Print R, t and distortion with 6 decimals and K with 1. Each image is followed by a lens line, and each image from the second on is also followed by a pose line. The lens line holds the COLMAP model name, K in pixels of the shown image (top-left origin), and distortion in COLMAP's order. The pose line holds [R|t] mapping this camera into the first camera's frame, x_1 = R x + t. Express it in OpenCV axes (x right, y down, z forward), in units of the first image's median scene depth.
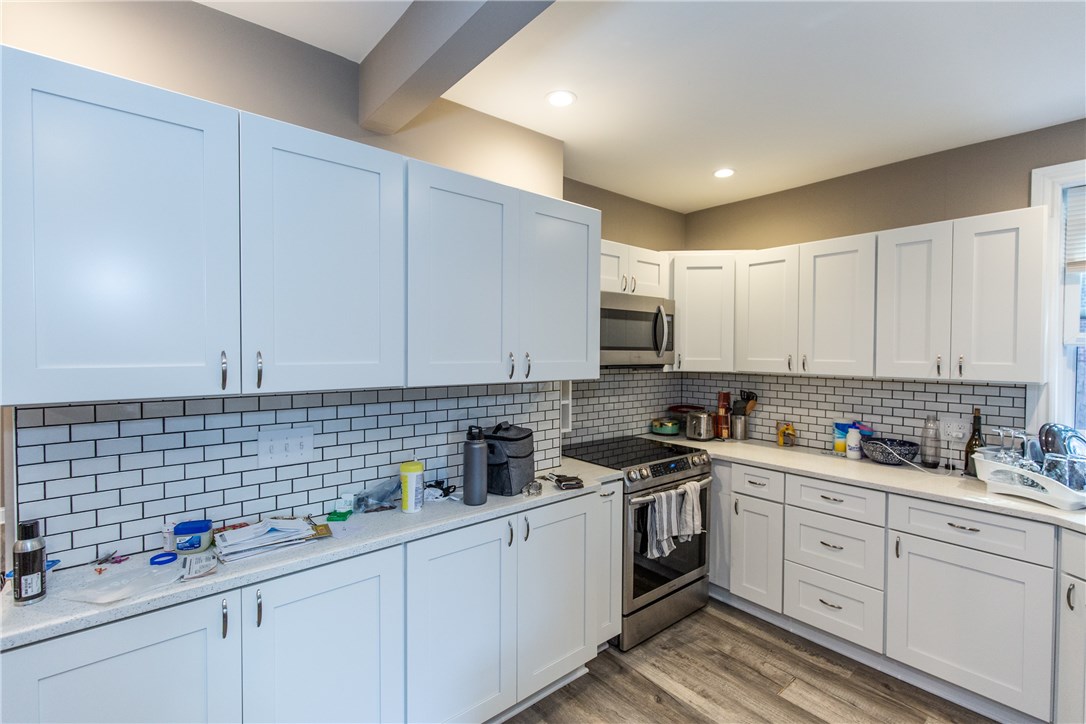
lens RADIAL K [[483.7, 0, 543.5], [0, 483.7, 358.1], [0, 0, 1]] dist [-0.000004, -0.000037]
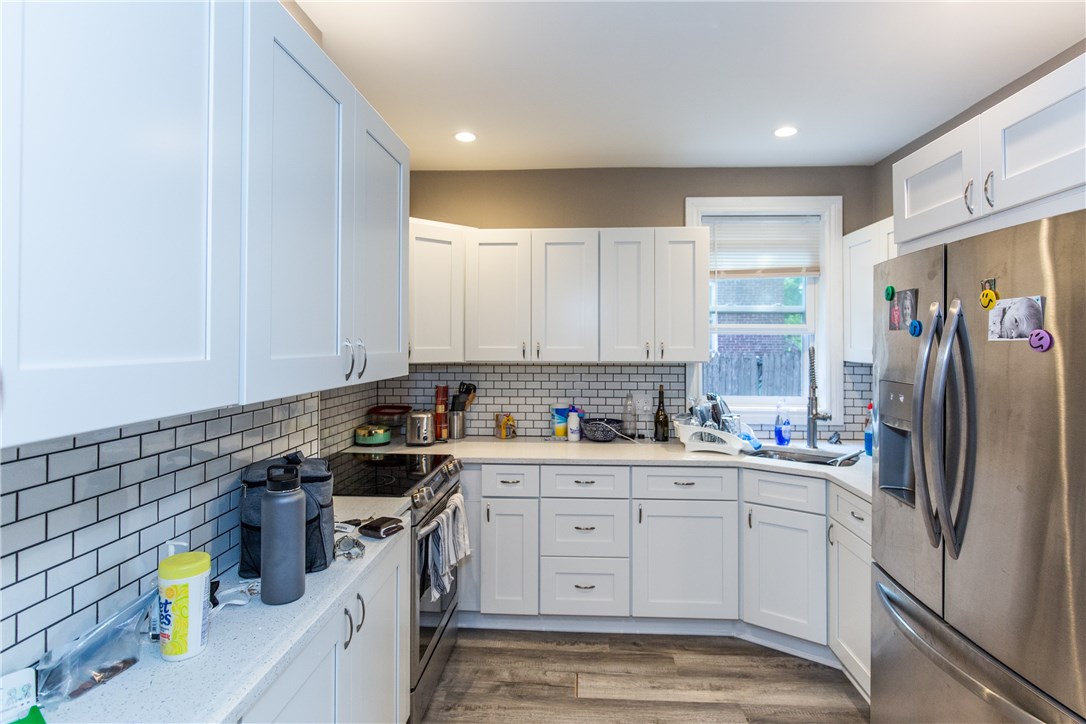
lens RADIAL K [[566.5, 0, 546.2], [0, 566.5, 333.6], [0, 0, 1]] dist [0.001262, -0.000192]
pose [[0.686225, 0.004193, 0.727377, -0.304463], [0.015281, 0.999680, -0.020179, -0.000284], [-0.727229, 0.024962, 0.685941, 0.209806]]
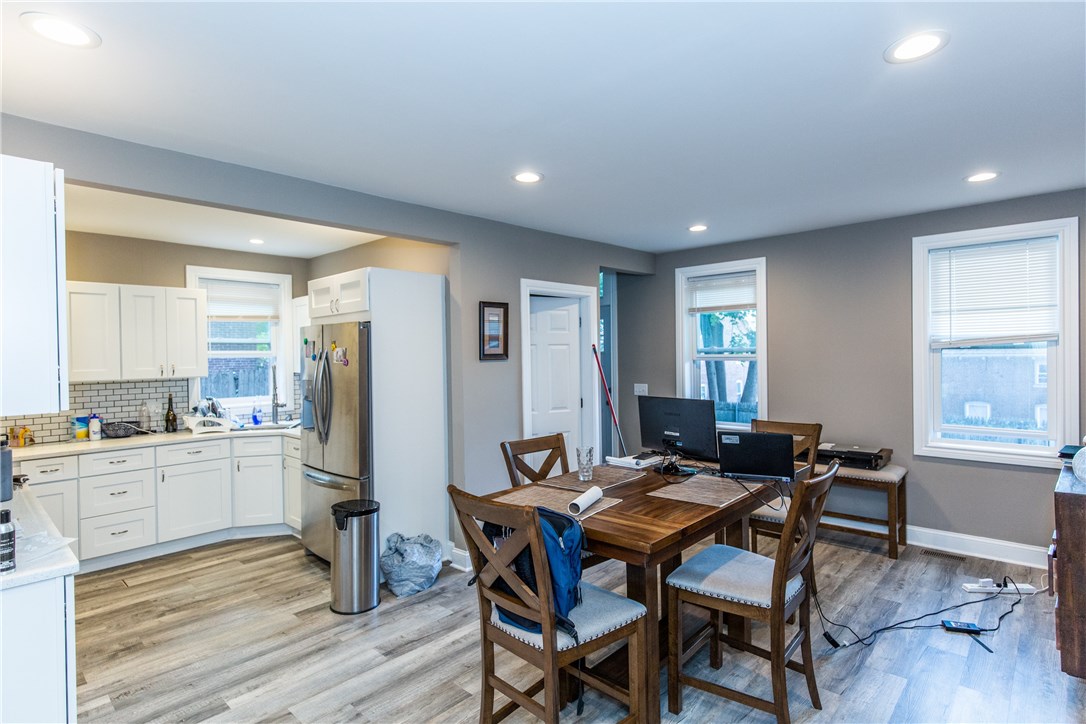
lens RADIAL K [[560.0, 0, 544.2], [0, 560.0, 357.6], [0, 0, 1]] dist [0.000010, 0.000000]
pose [[-0.115935, -0.014185, 0.993156, -1.166824], [0.030231, 0.999384, 0.017802, -0.021070], [-0.992797, 0.032088, -0.115435, -0.110790]]
